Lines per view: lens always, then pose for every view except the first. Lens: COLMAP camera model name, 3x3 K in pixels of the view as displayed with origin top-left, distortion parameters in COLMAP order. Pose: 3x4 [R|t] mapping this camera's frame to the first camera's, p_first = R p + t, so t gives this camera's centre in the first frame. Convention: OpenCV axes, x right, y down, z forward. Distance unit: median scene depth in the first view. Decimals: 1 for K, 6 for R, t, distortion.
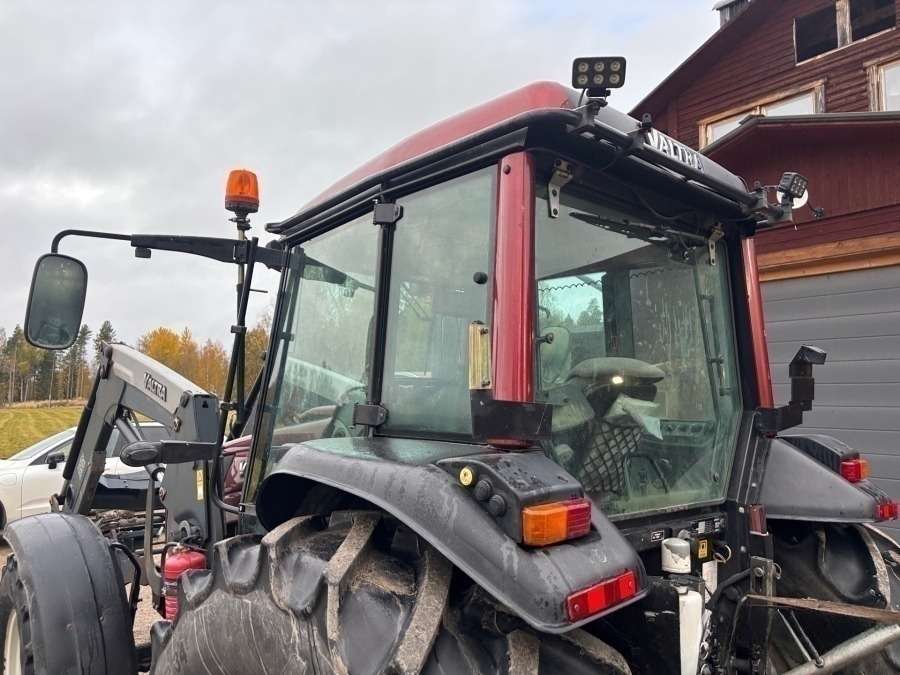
lens RADIAL K [[678.8, 0, 449.0], [0, 678.8, 343.4], [0, 0, 1]] dist [0.053594, -0.062748]
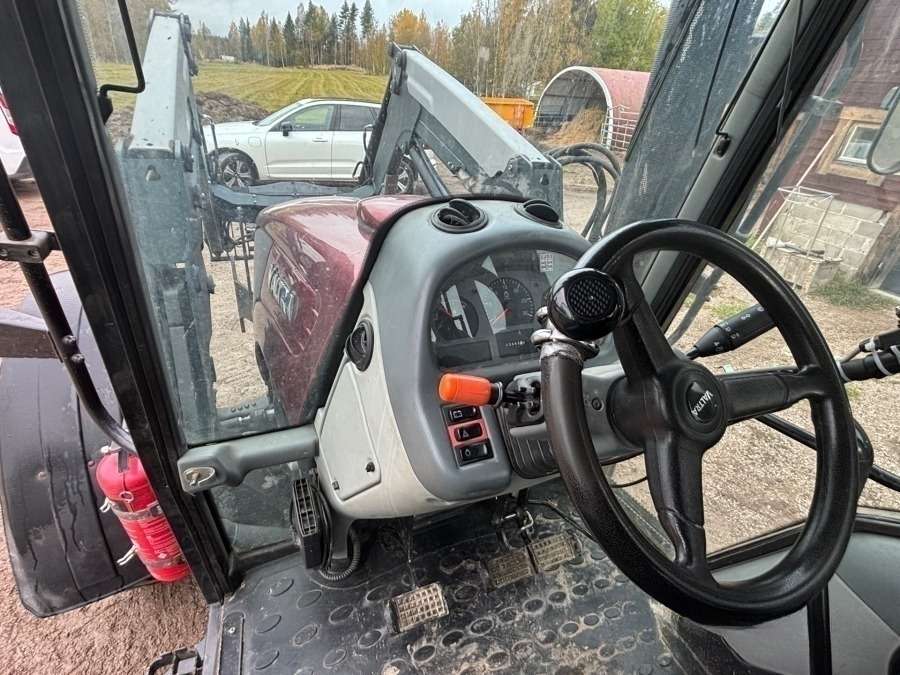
lens RADIAL K [[451.3, 0, 450.0], [0, 451.3, 337.5], [0, 0, 1]] dist [-0.013919, 0.009609]
pose [[0.947466, 0.225260, -0.227081, -0.075891], [-0.058792, 0.820498, 0.568618, -0.010859], [0.314406, -0.525396, 0.790638, 0.983188]]
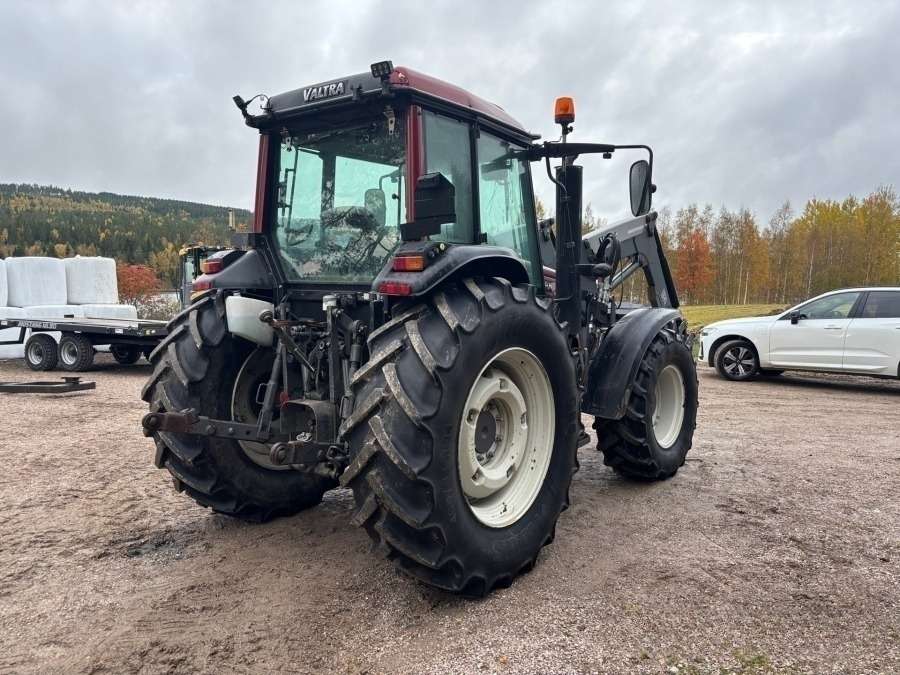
lens RADIAL K [[678.8, 0, 449.0], [0, 678.8, 343.4], [0, 0, 1]] dist [0.053594, -0.062748]
pose [[0.182927, 0.076678, -0.980132, 1.948083], [0.083194, 0.992171, 0.093147, 0.220518], [0.979600, -0.098580, 0.175115, 0.803266]]
